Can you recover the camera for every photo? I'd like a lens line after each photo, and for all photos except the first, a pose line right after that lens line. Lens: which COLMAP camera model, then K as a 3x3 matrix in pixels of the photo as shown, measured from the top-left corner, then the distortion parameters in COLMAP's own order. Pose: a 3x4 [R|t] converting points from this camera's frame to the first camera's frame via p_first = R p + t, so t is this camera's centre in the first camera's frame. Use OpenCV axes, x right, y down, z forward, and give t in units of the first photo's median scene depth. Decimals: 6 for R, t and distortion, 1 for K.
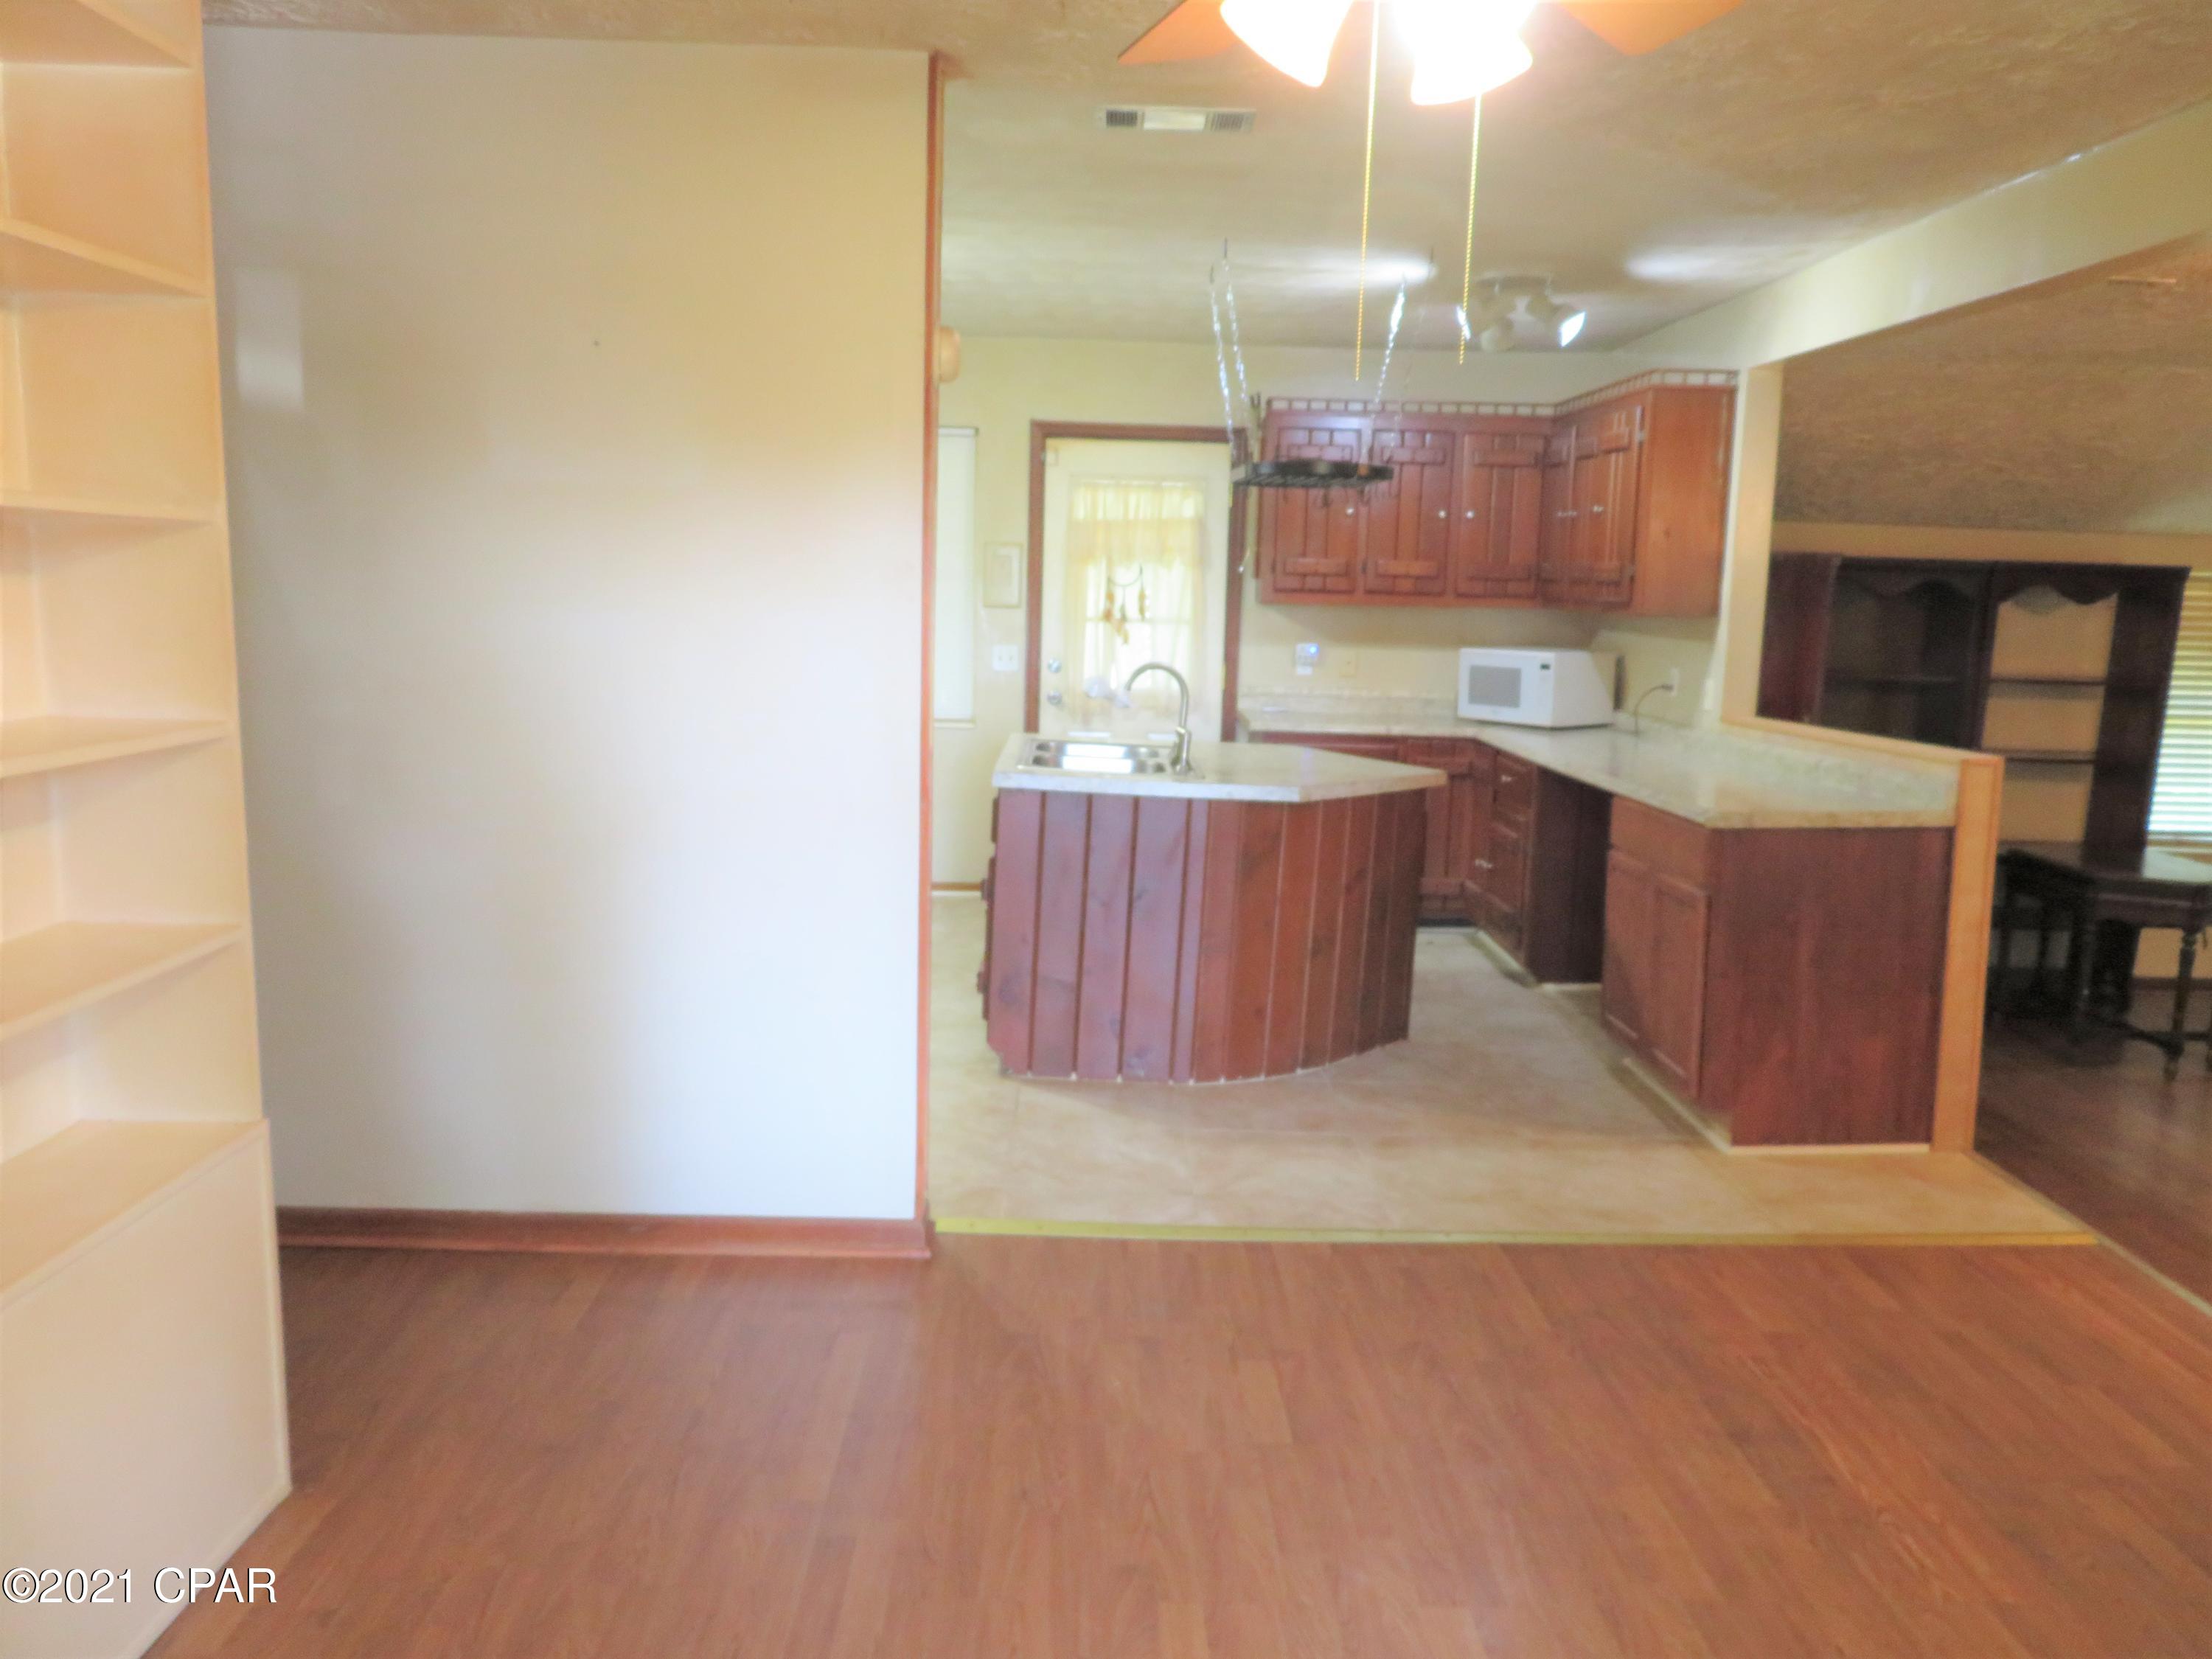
lens RADIAL K [[1567.1, 0, 1119.2], [0, 1567.1, 821.6], [0, 0, 1]] dist [-0.012493, 0.007836]
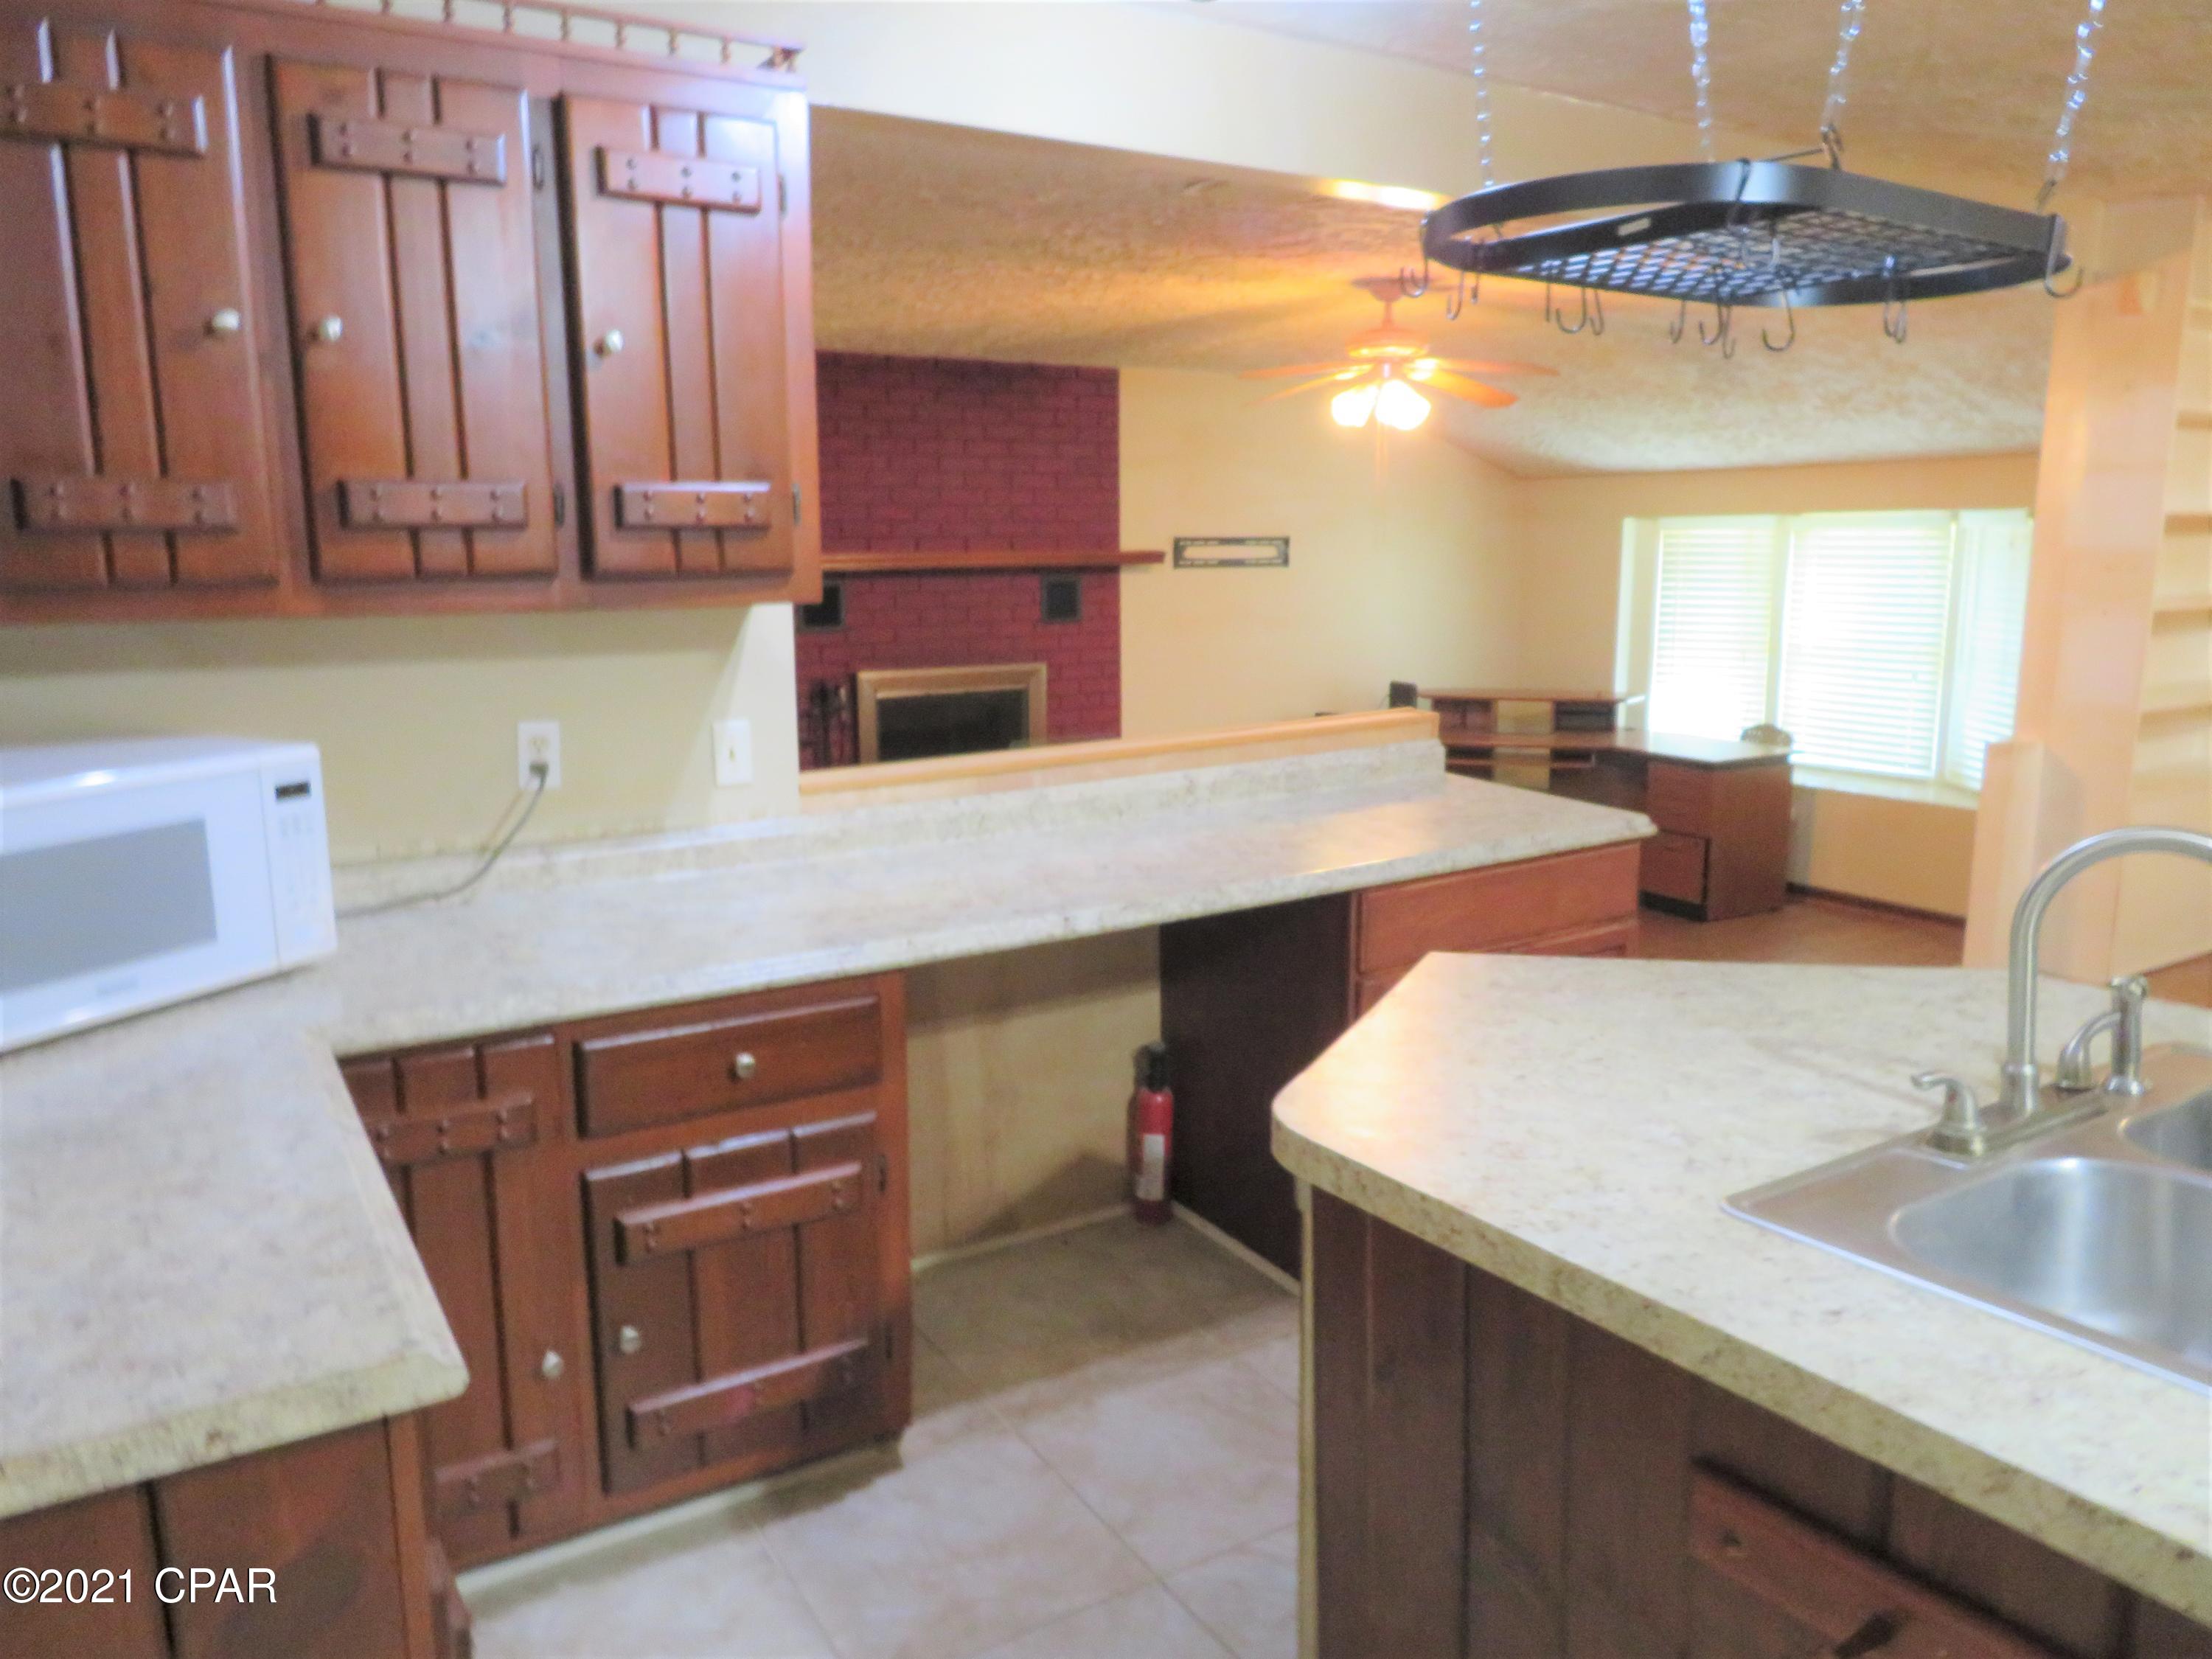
lens RADIAL K [[1567.1, 0, 1102.1], [0, 1567.1, 812.5], [0, 0, 1]] dist [-0.012493, 0.007836]
pose [[-0.502965, -0.168591, 0.847705, -0.130725], [0.129991, 0.954880, 0.267033, -0.216036], [-0.854476, 0.244502, -0.458356, 1.350719]]
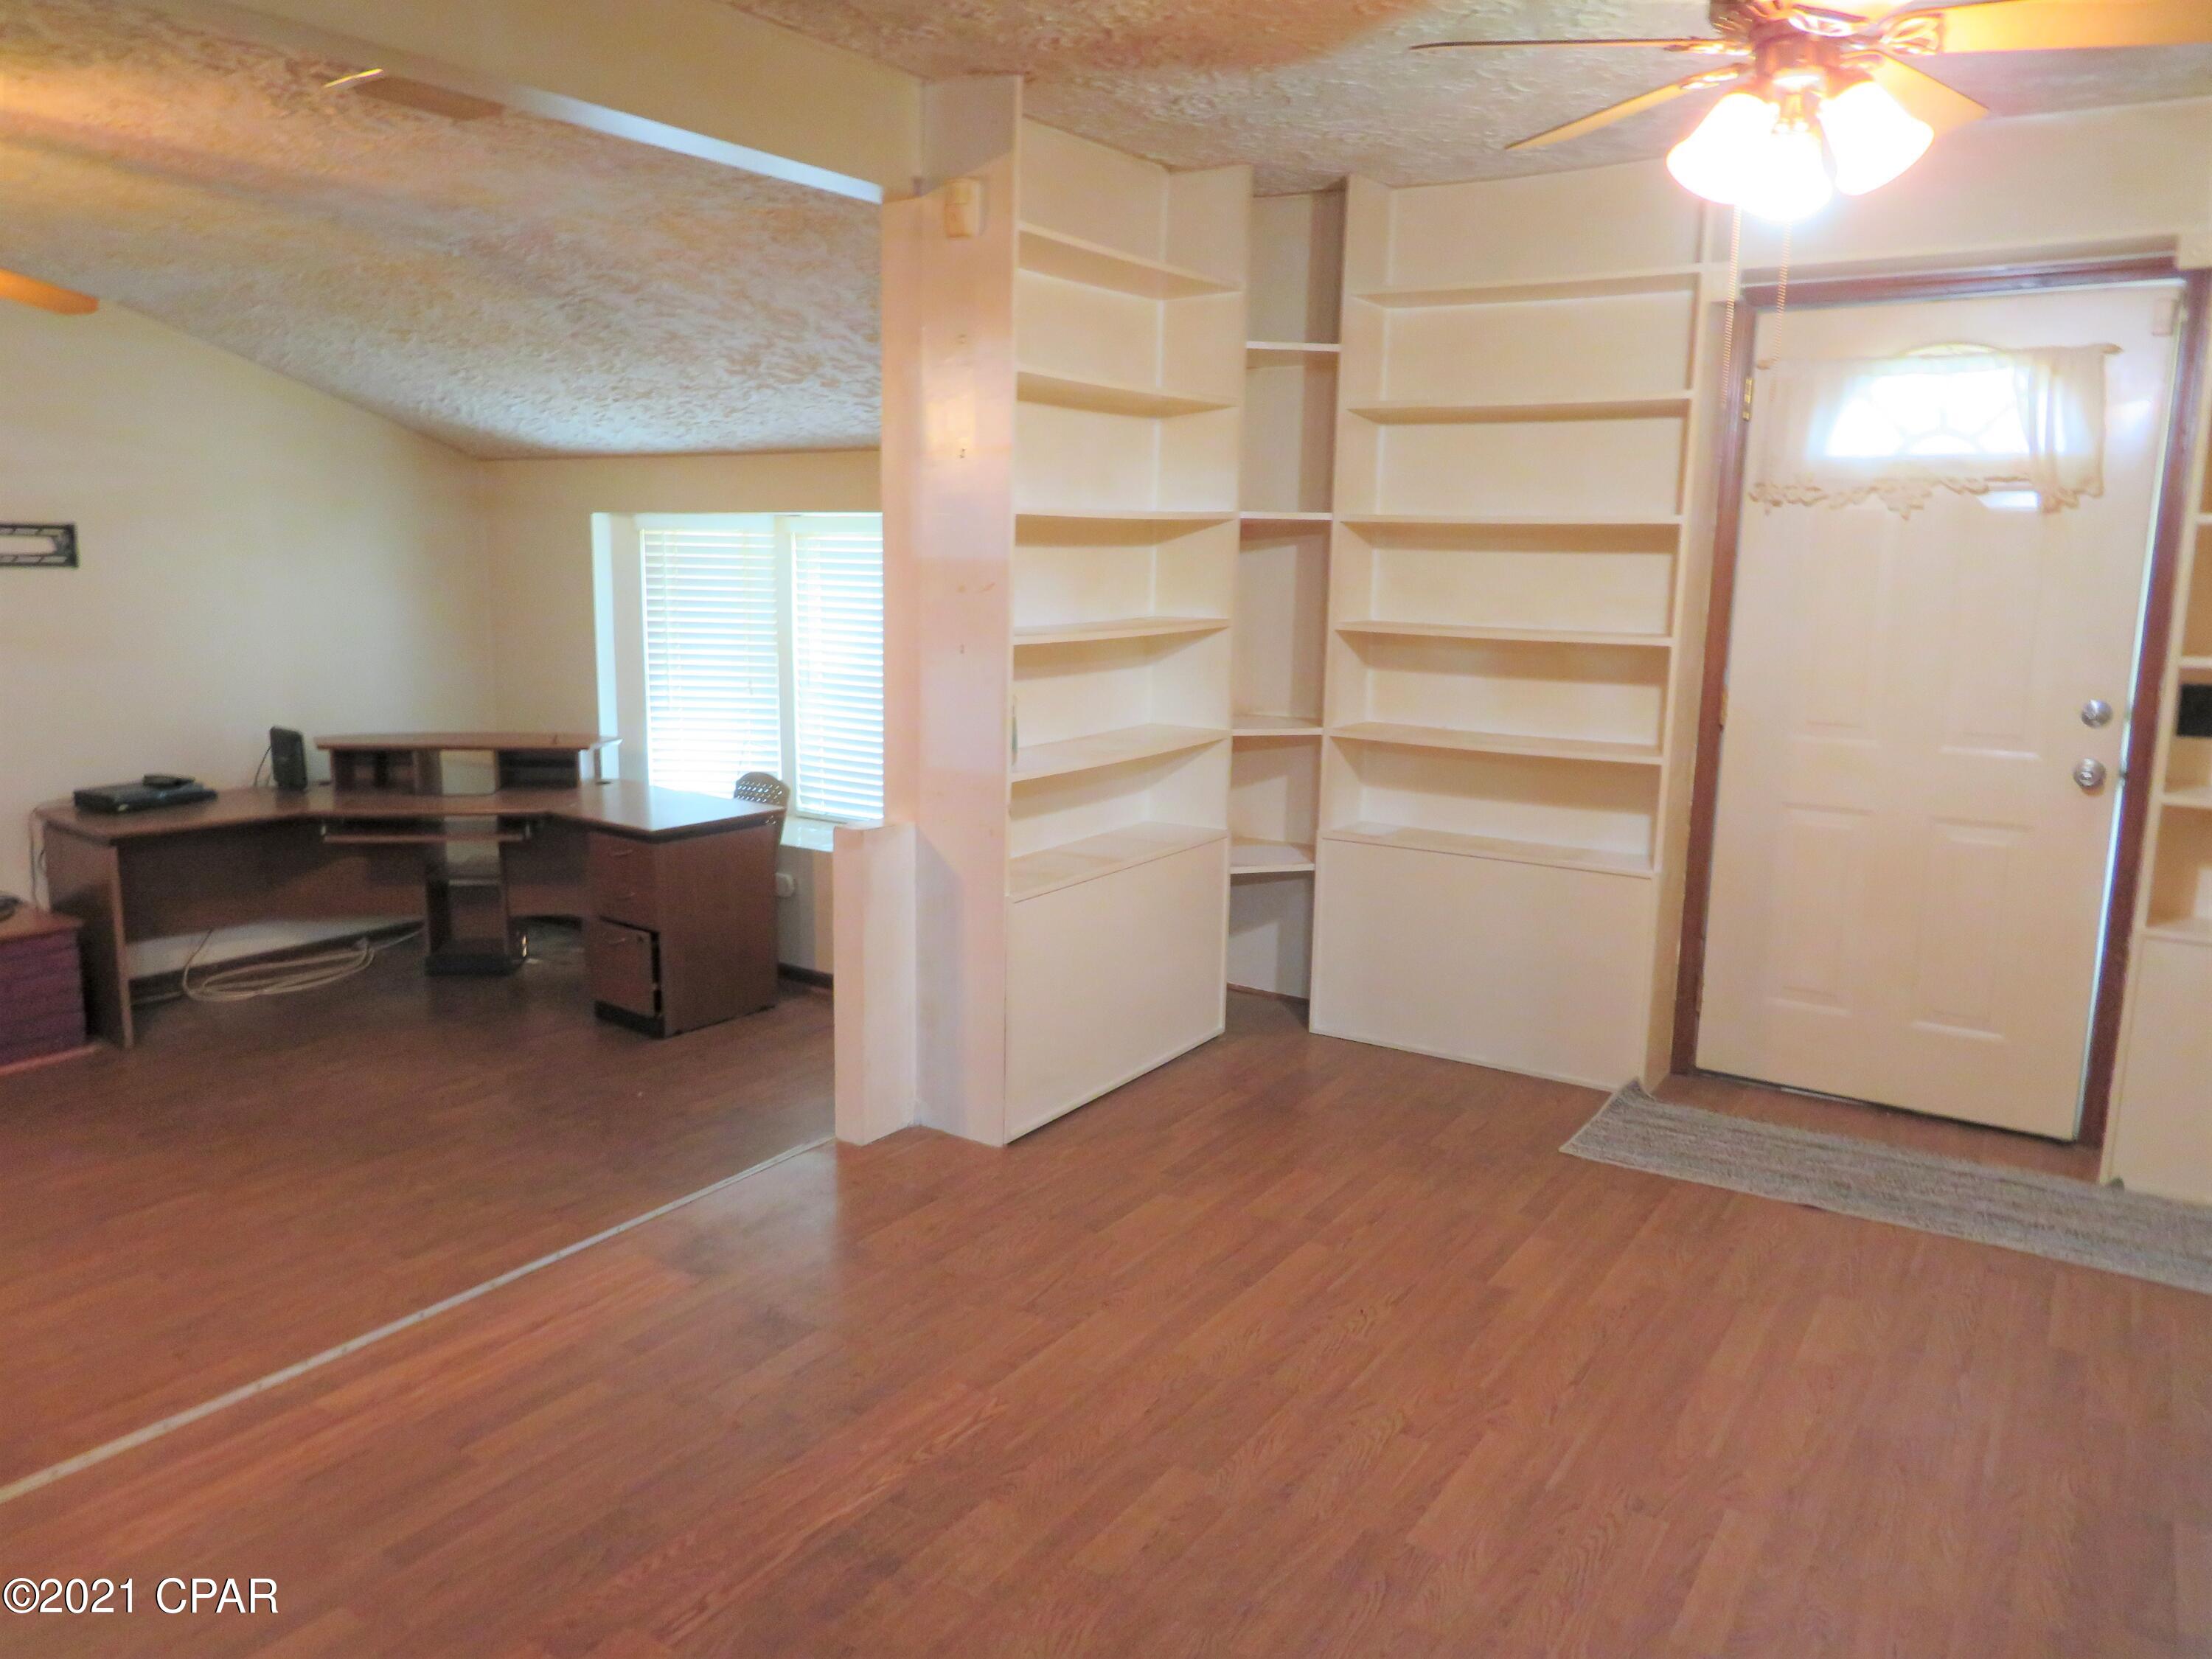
lens RADIAL K [[1567.1, 0, 1115.3], [0, 1567.1, 818.4], [0, 0, 1]] dist [-0.012493, 0.007836]
pose [[-0.819370, -0.135871, 0.556930, -0.060801], [0.051997, 0.949887, 0.308238, -0.130276], [-0.570901, 0.281520, -0.771244, 0.833139]]
